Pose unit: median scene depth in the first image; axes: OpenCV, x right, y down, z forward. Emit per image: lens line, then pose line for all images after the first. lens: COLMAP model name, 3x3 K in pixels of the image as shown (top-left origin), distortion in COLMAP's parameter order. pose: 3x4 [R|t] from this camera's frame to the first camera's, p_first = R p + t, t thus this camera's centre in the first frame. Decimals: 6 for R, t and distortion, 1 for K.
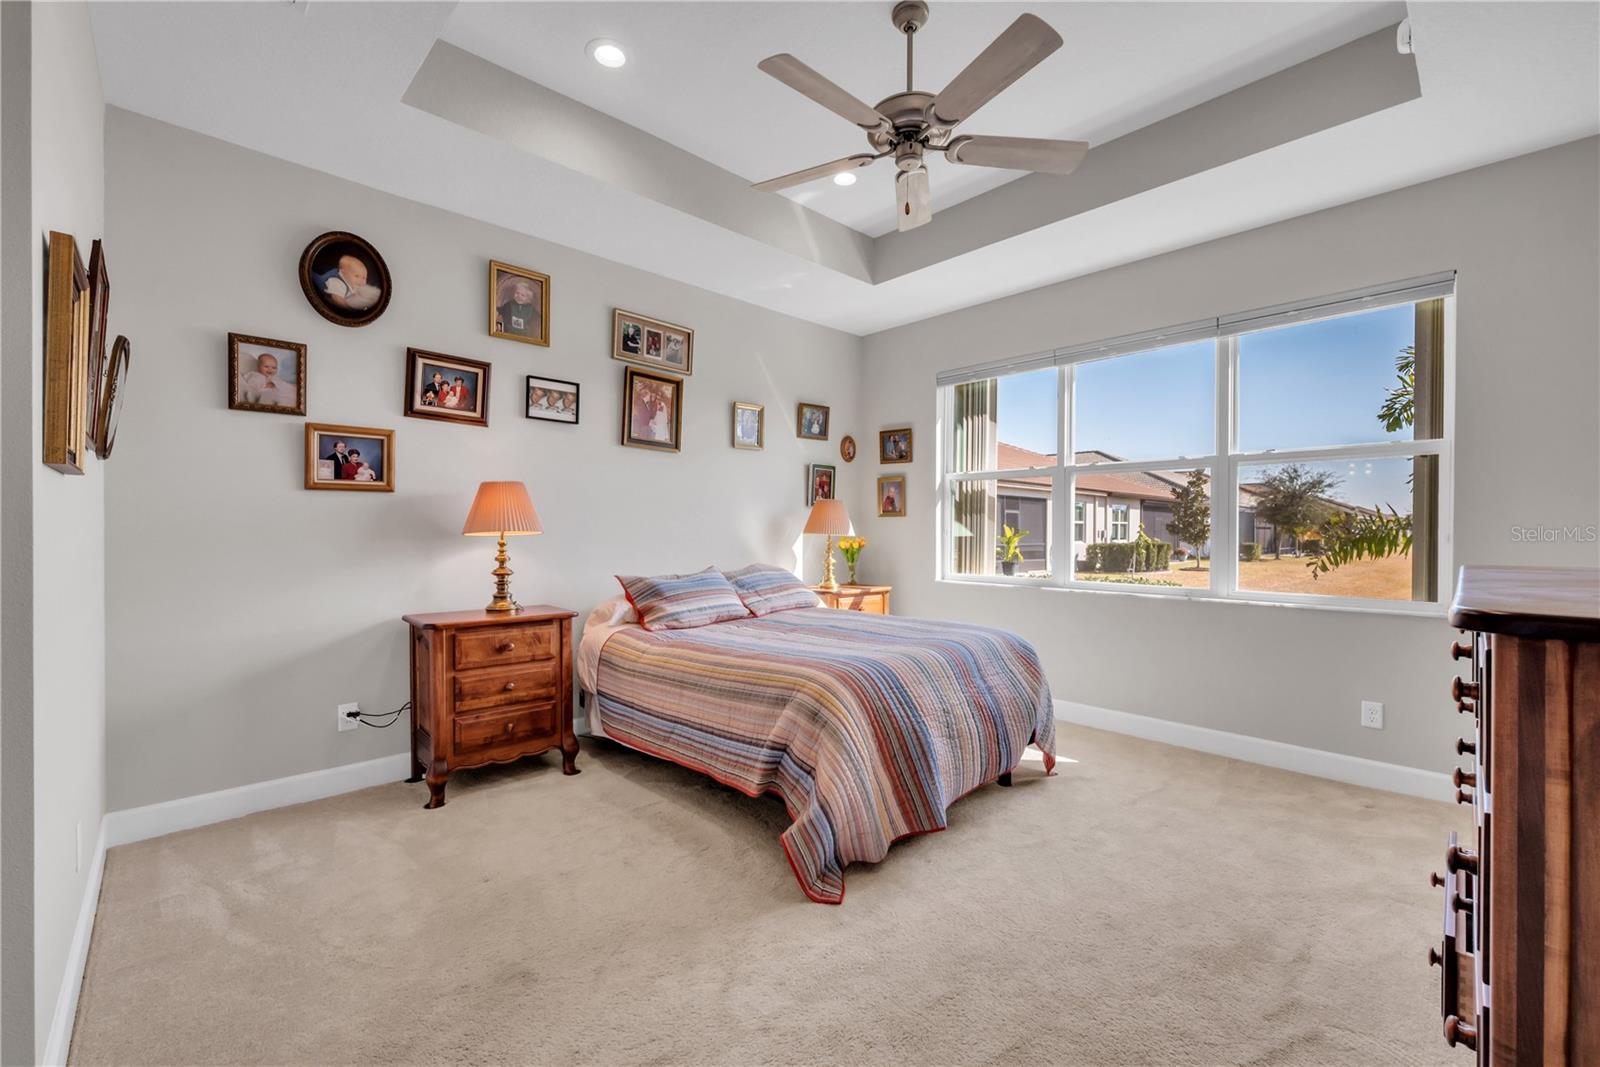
lens RADIAL K [[730.2, 0, 808.8], [0, 730.2, 537.6], [0, 0, 1]] dist [-0.000837, -0.000205]
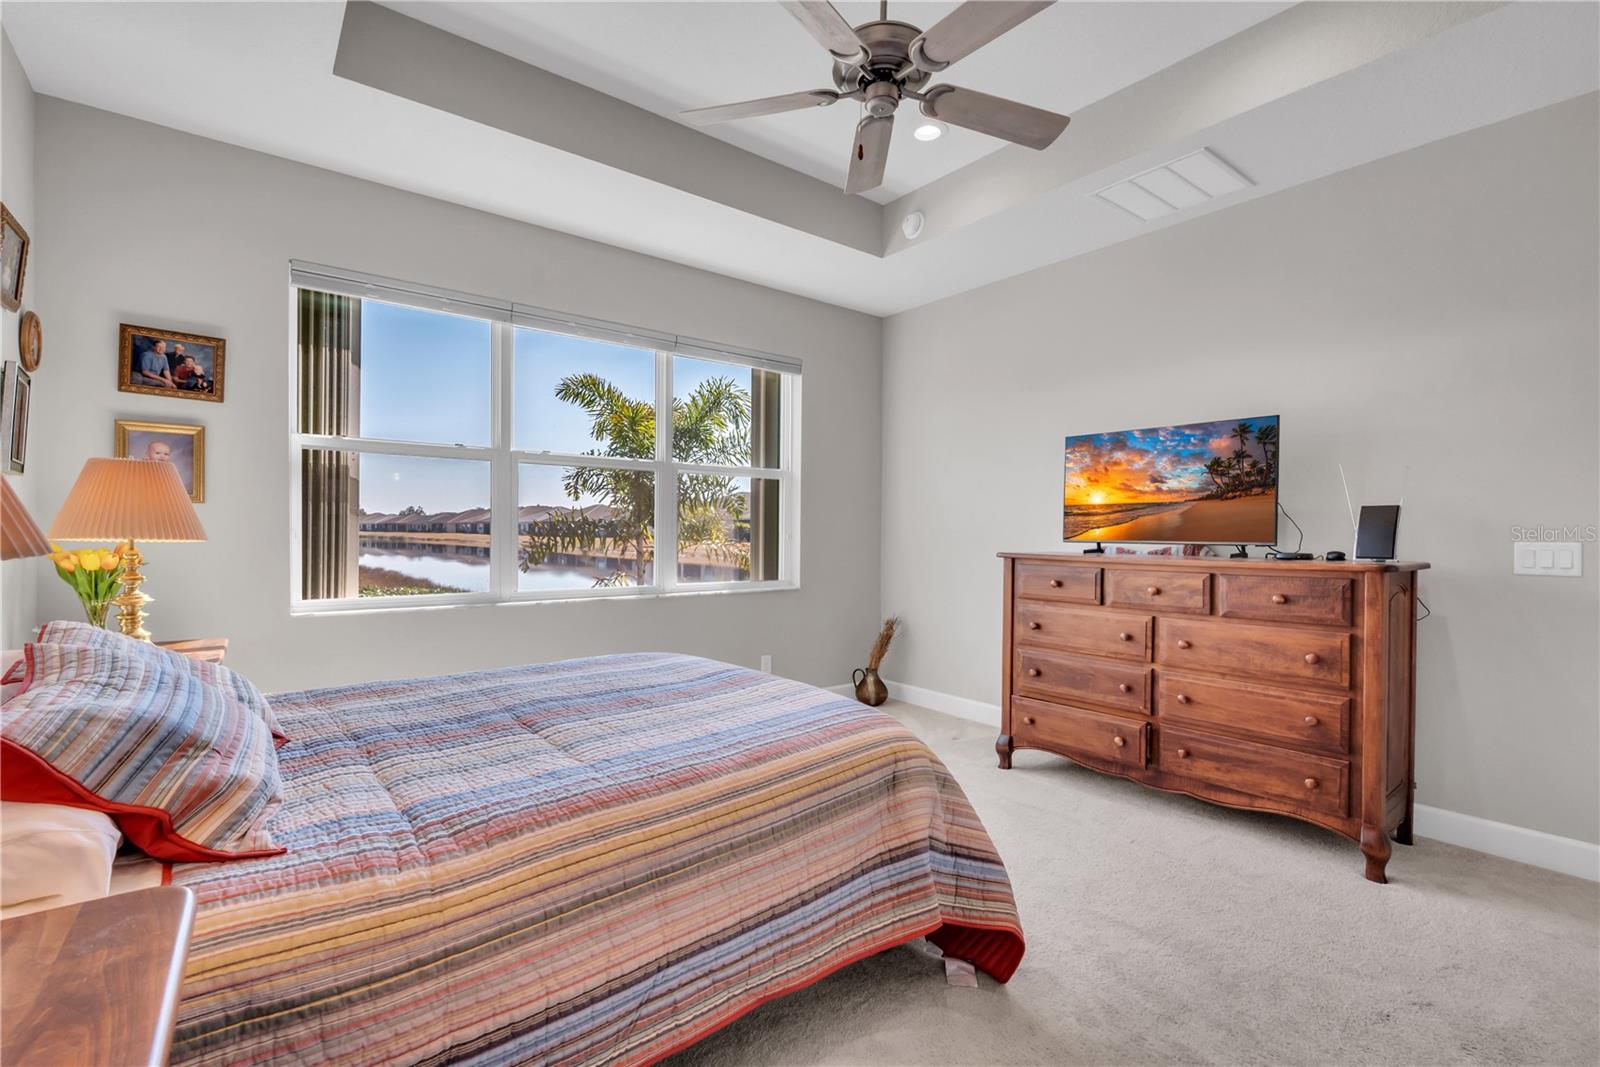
lens RADIAL K [[730.2, 0, 836.5], [0, 730.2, 538.7], [0, 0, 1]] dist [-0.000837, -0.000205]
pose [[0.028824, -0.015171, 0.999469, -0.597783], [0.001691, 0.999884, 0.015128, -0.017140], [-0.999583, 0.001254, 0.028847, 0.843382]]
